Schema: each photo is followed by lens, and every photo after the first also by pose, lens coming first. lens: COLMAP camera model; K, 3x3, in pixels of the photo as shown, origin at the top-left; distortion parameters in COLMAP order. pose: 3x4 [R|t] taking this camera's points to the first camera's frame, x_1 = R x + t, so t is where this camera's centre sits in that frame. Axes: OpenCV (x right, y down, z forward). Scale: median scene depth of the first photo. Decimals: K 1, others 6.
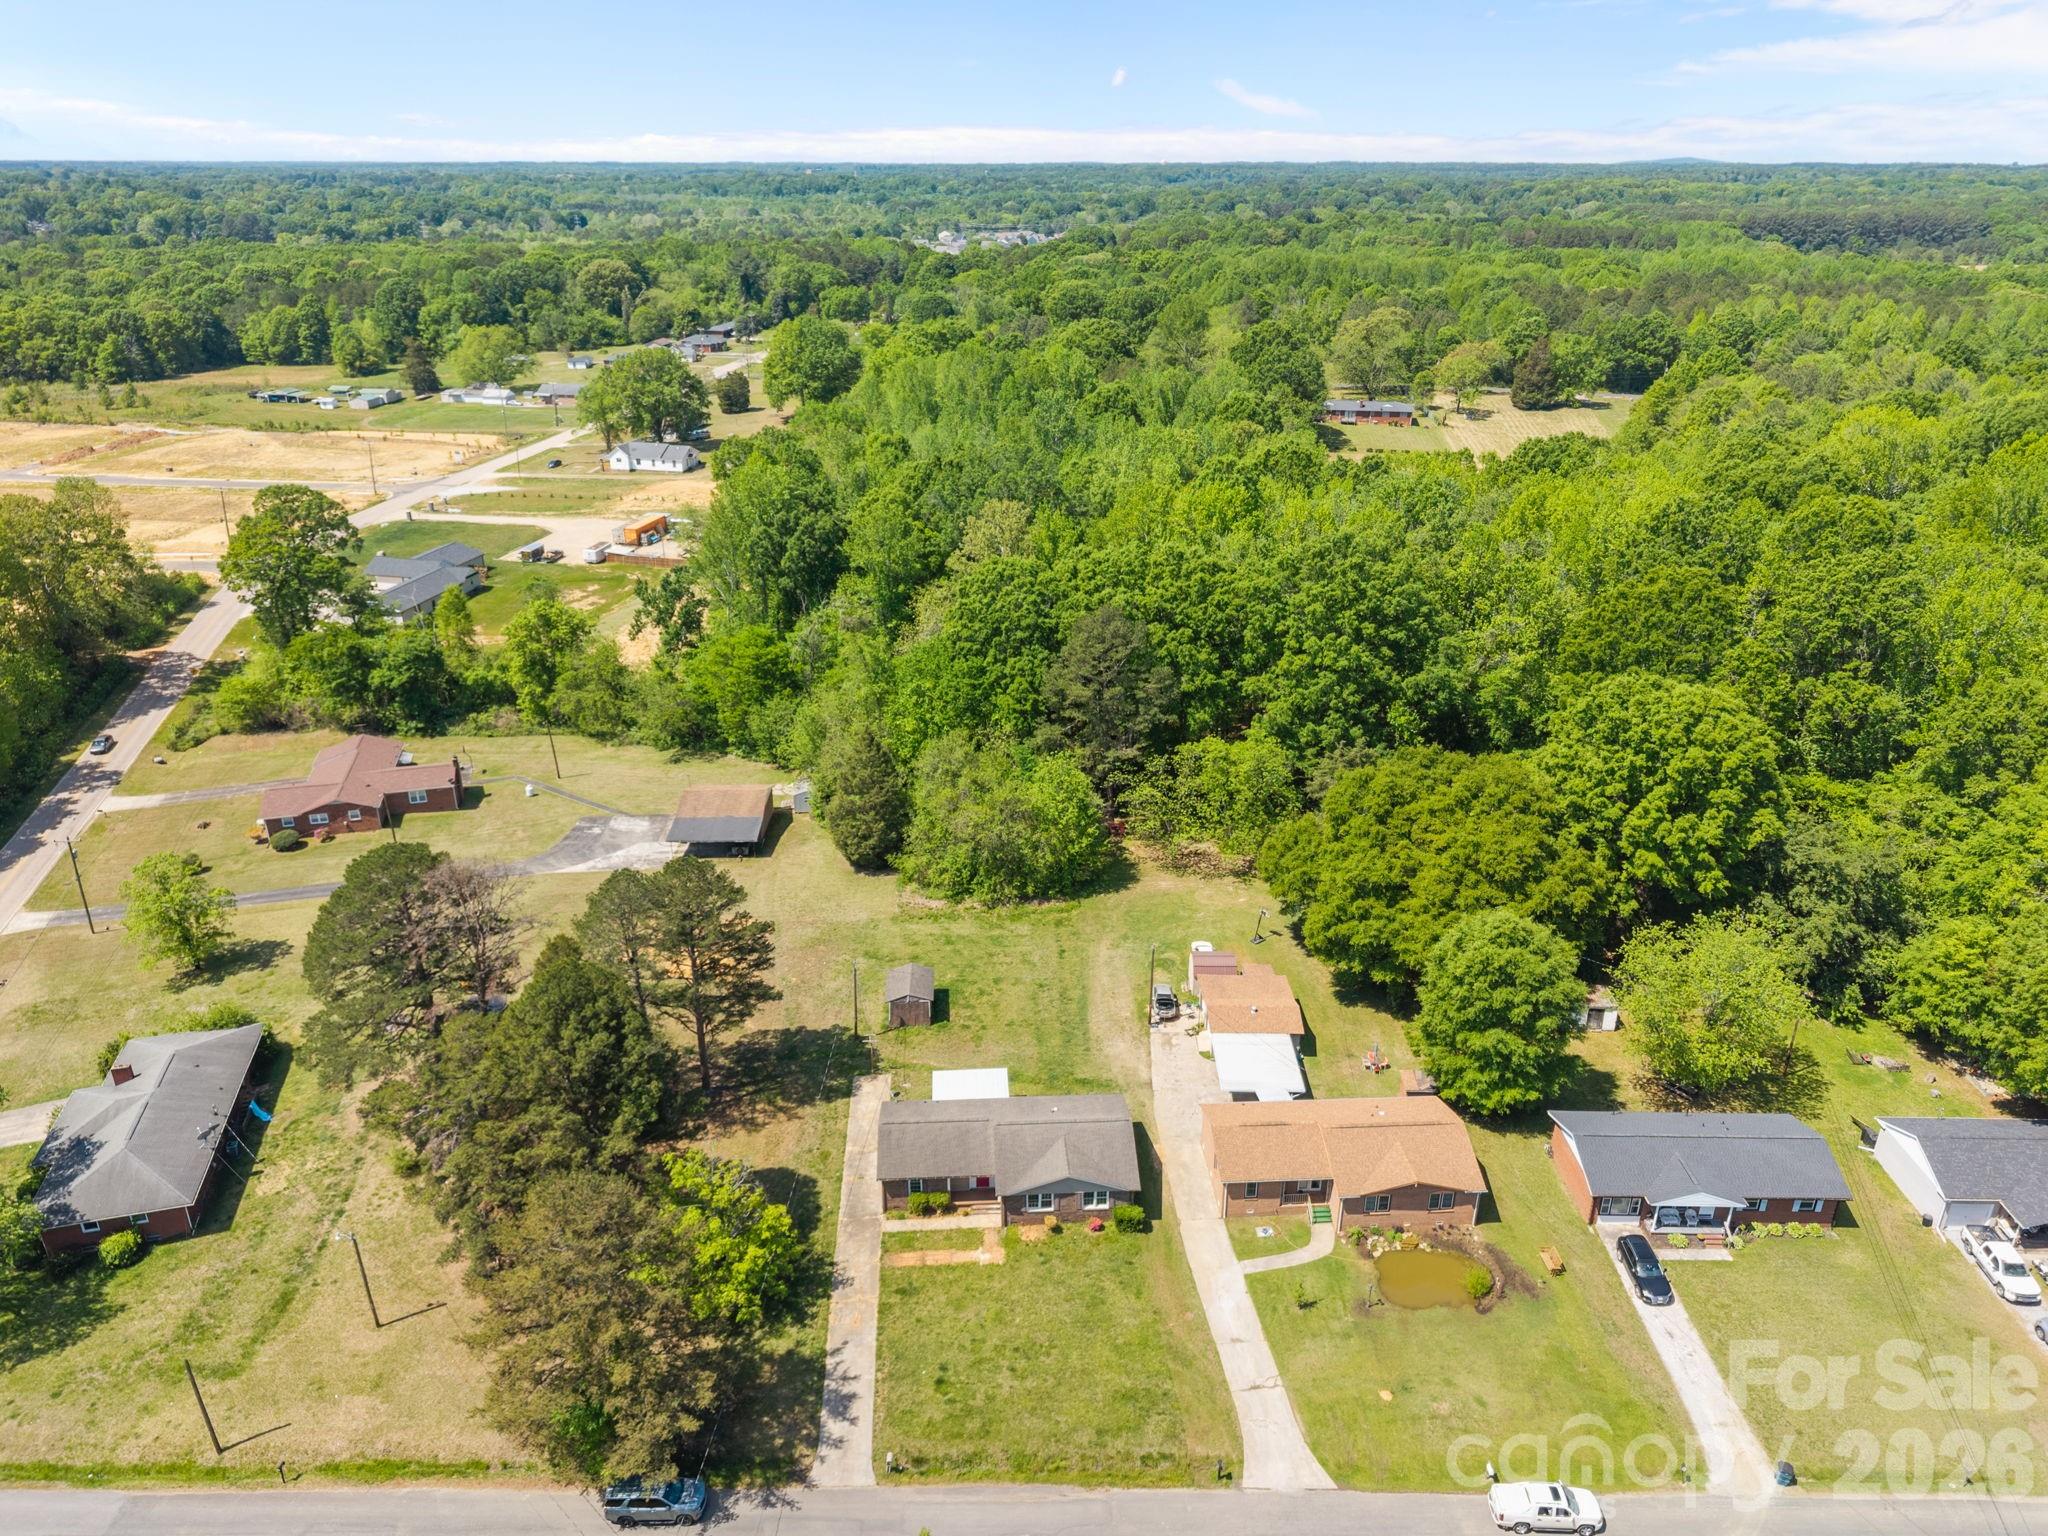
lens RADIAL K [[1364.6, 0, 1024.0], [0, 1364.6, 768.0], [0, 0, 1]] dist [0.042409, -0.050090]
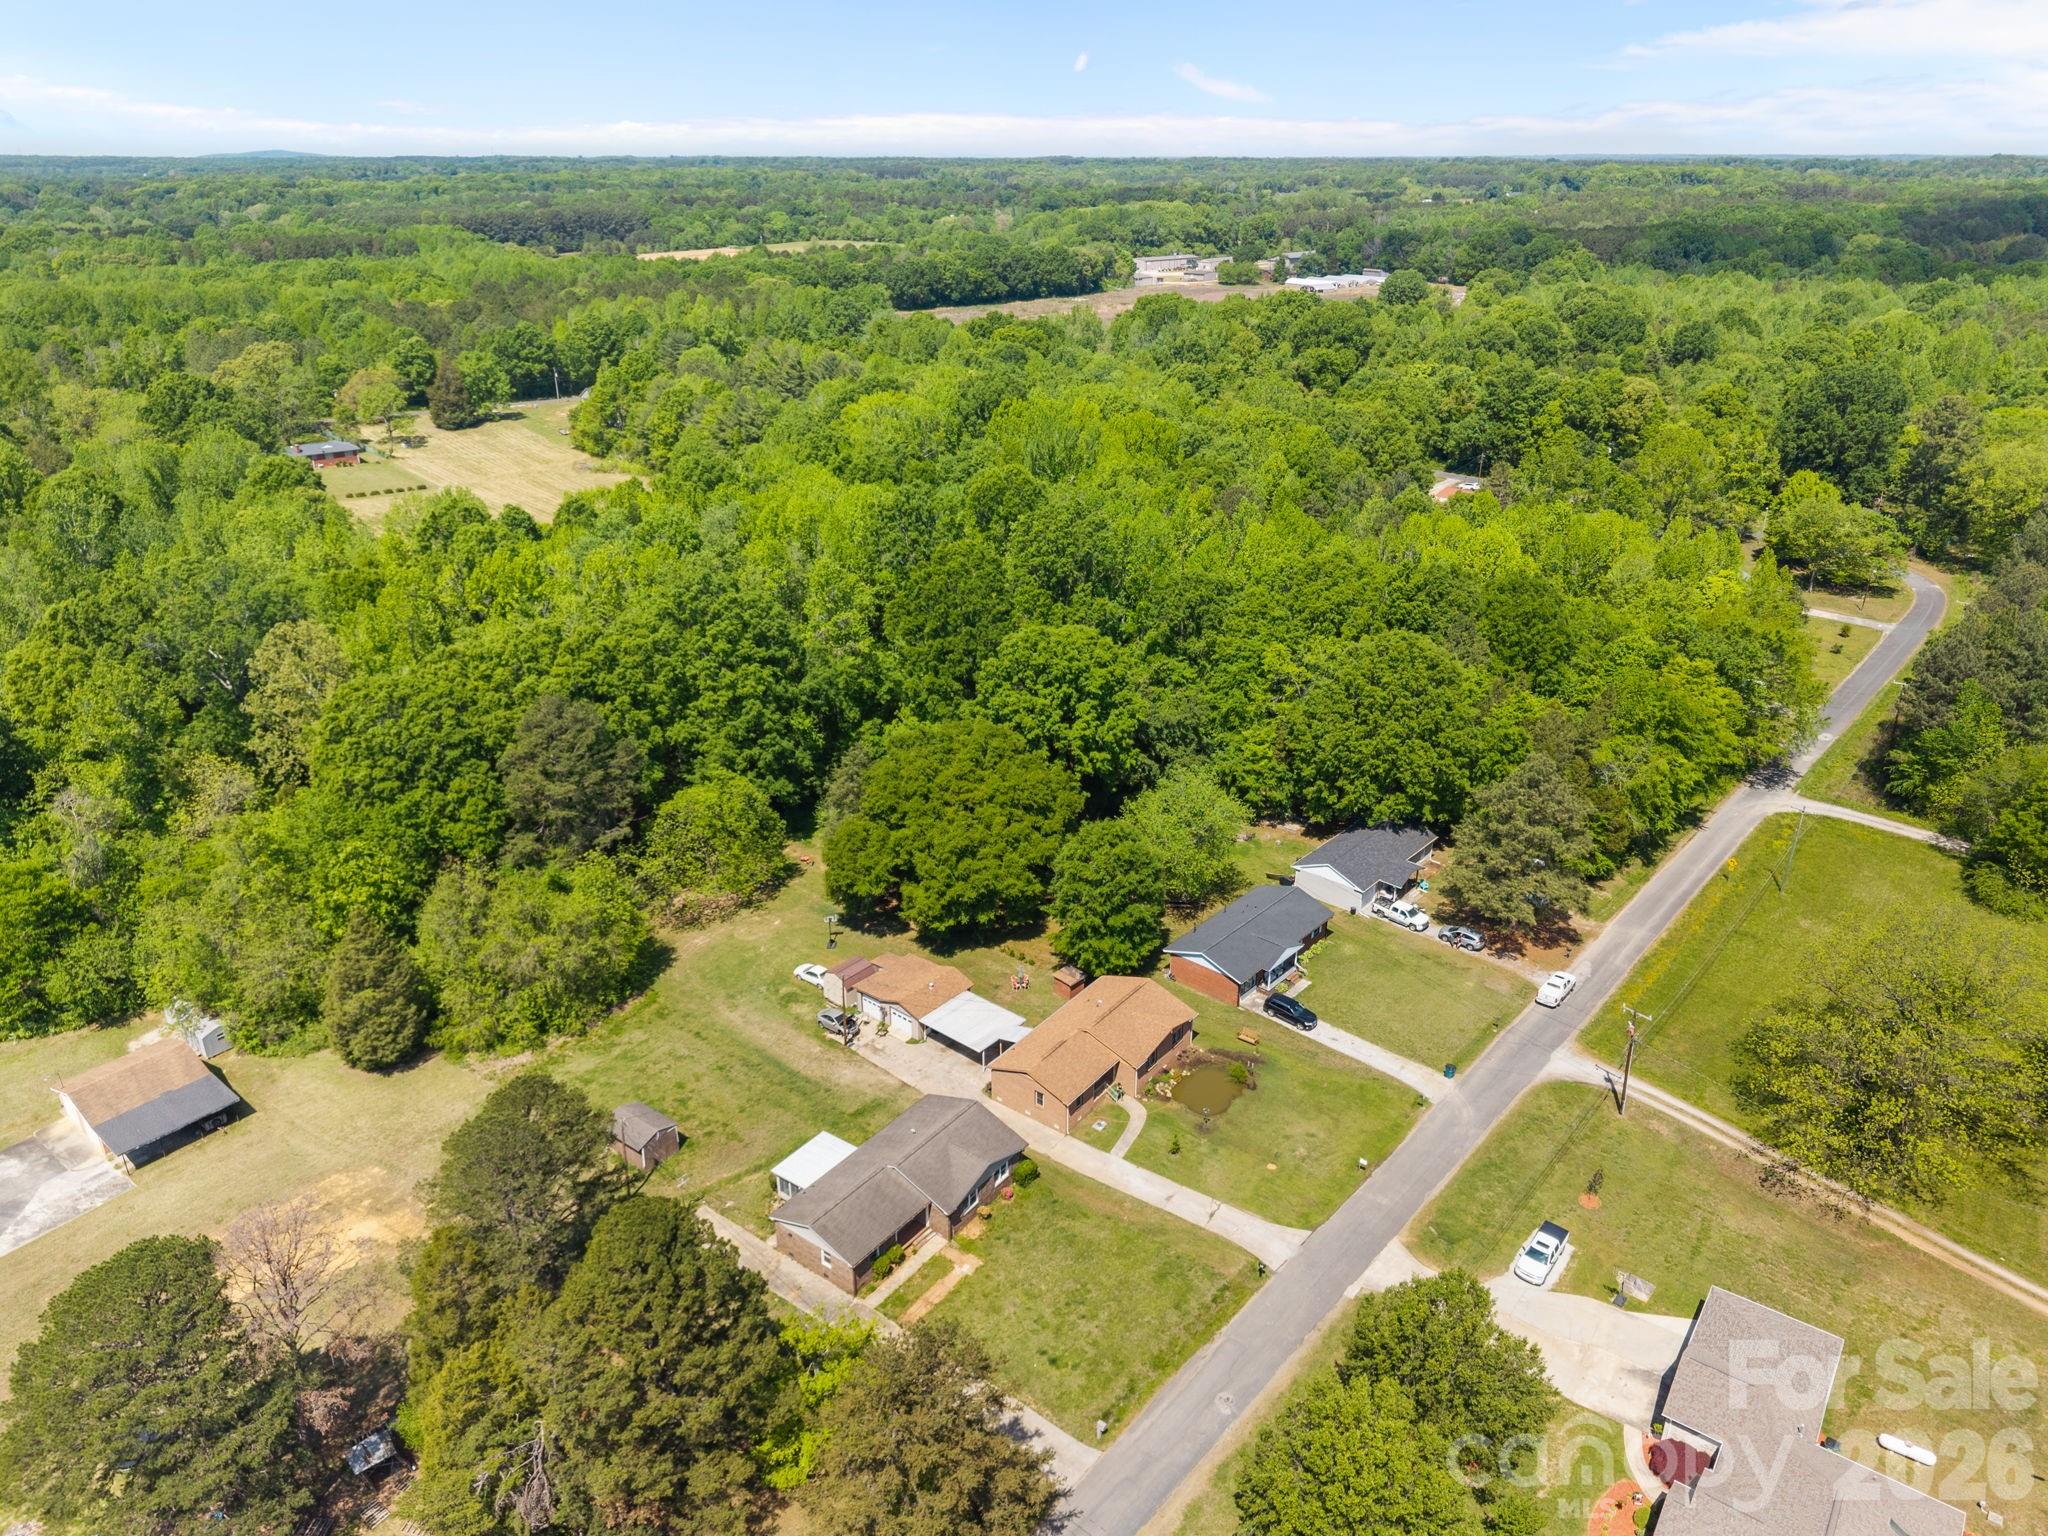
lens RADIAL K [[1364.6, 0, 1024.0], [0, 1364.6, 768.0], [0, 0, 1]] dist [0.042409, -0.050090]
pose [[0.660163, -0.314151, 0.682271, -0.594332], [0.313537, 0.940669, 0.129753, -0.139045], [-0.682553, 0.128259, 0.719493, 0.128675]]
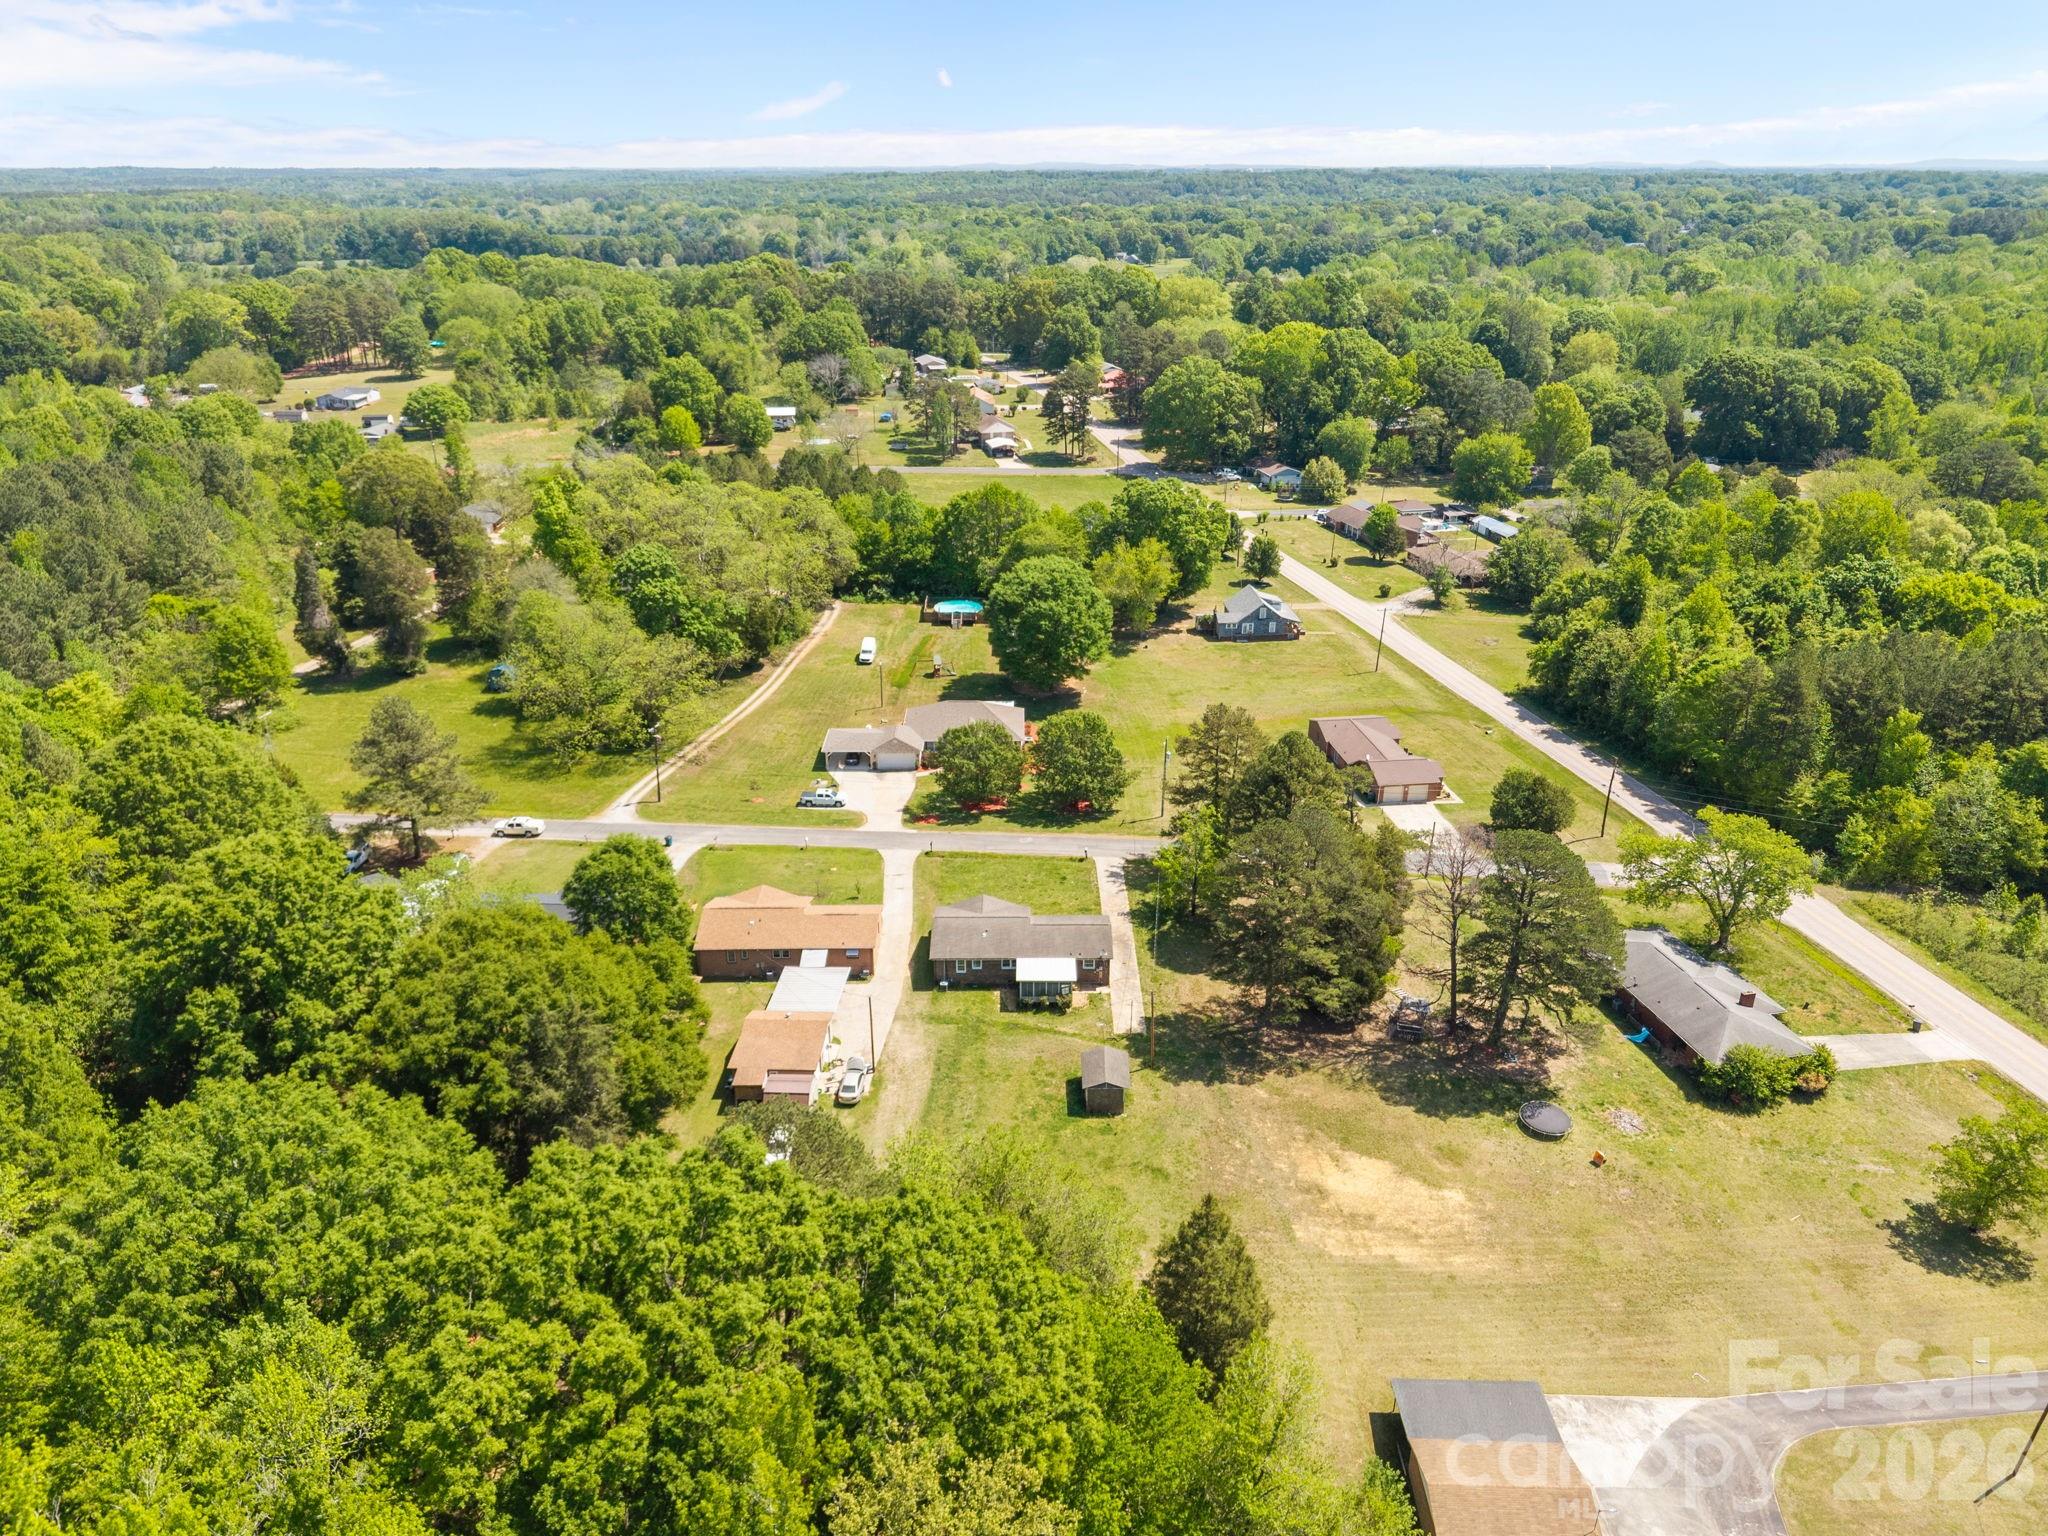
lens RADIAL K [[1368.2, 0, 1024.0], [0, 1368.2, 768.0], [0, 0, 1]] dist [0.096794, -0.191489]
pose [[-0.995048, -0.025233, 0.096137, -0.152034], [0.055265, 0.663477, 0.746153, -0.885158], [-0.082613, 0.747771, -0.658797, 1.821566]]
